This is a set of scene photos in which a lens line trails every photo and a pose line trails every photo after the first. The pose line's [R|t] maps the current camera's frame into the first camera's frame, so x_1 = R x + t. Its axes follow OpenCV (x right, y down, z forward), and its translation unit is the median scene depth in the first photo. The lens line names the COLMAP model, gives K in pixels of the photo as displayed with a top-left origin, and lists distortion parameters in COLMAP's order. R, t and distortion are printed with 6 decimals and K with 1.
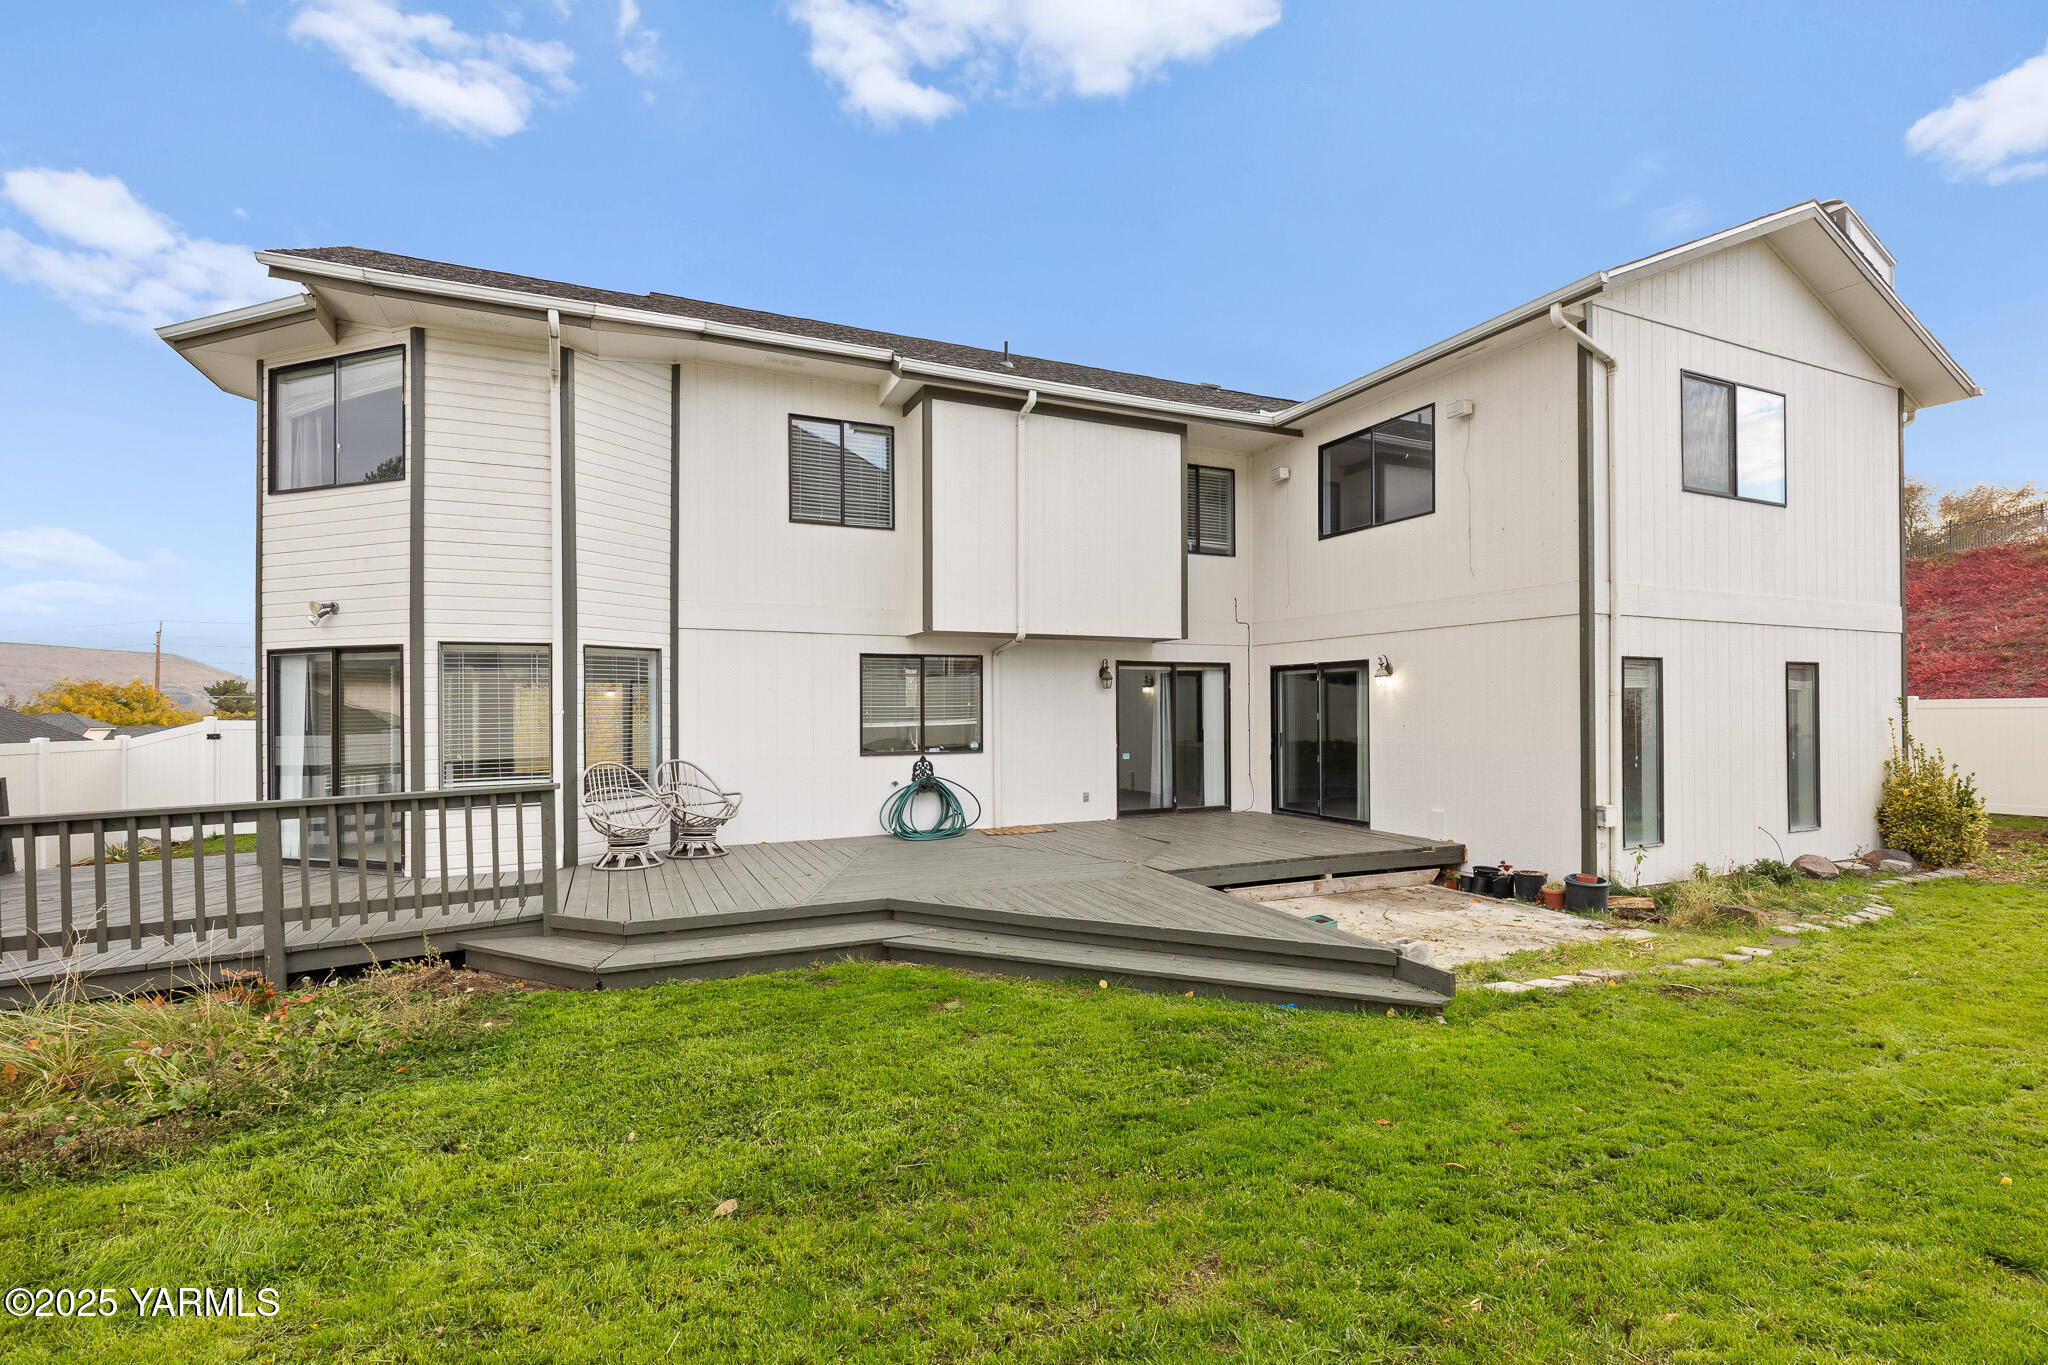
lens RADIAL K [[922.7, 0, 1031.3], [0, 922.7, 709.9], [0, 0, 1]] dist [0.005219, 0.000342]
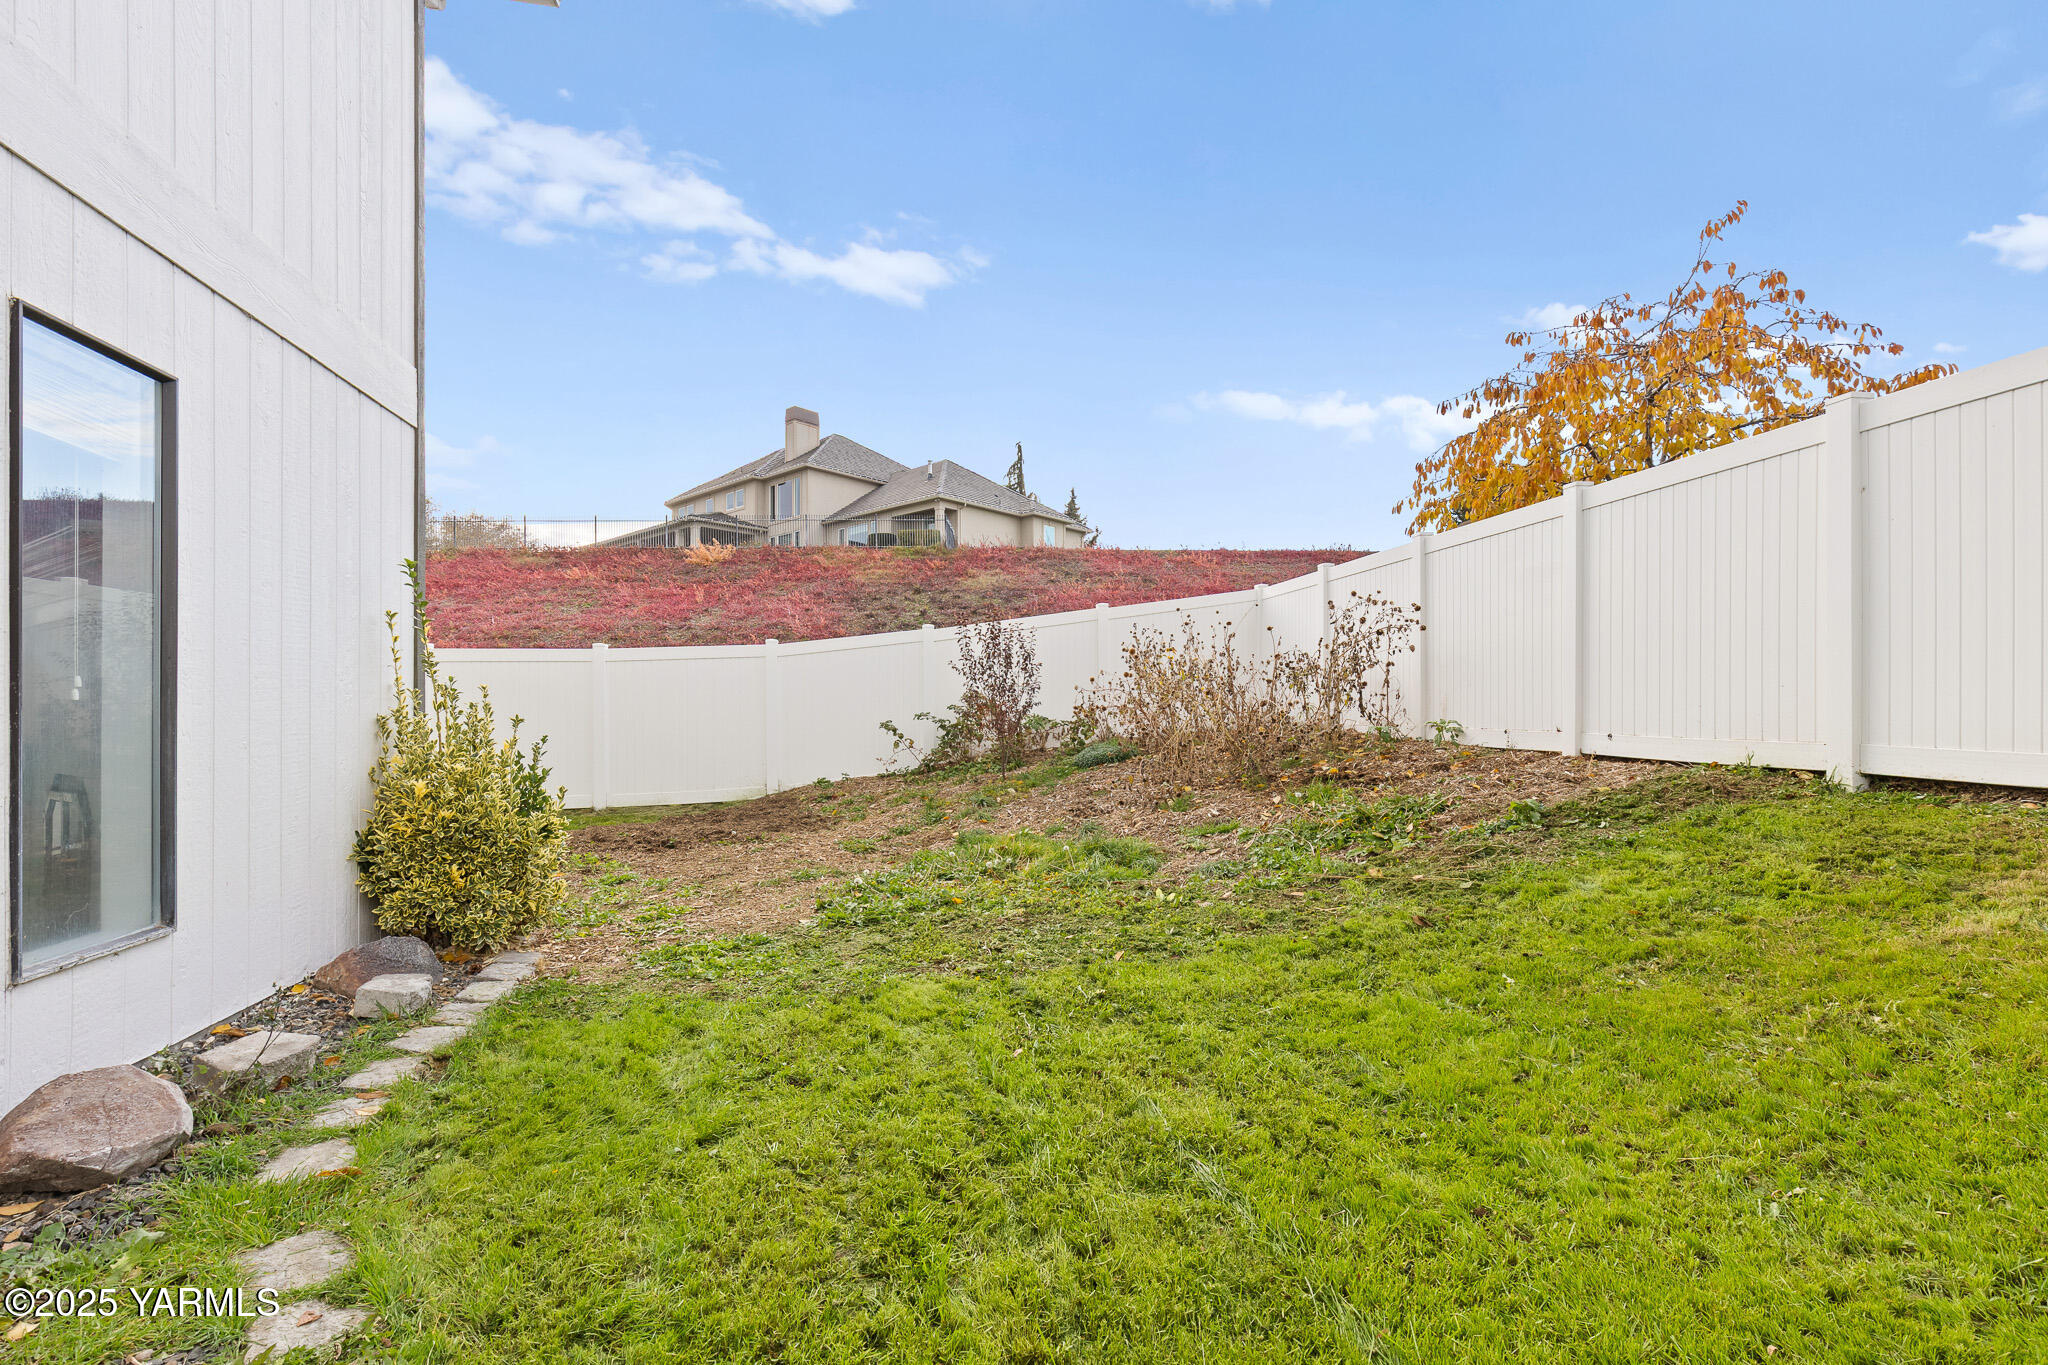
lens RADIAL K [[935.2, 0, 1033.1], [0, 935.2, 710.3], [0, 0, 1]] dist [0.009402, -0.000074]
pose [[0.228998, 0.010825, 0.973367, 0.586237], [-0.002919, 0.999941, -0.010434, 0.056334], [-0.973422, -0.000452, 0.229017, 0.625517]]
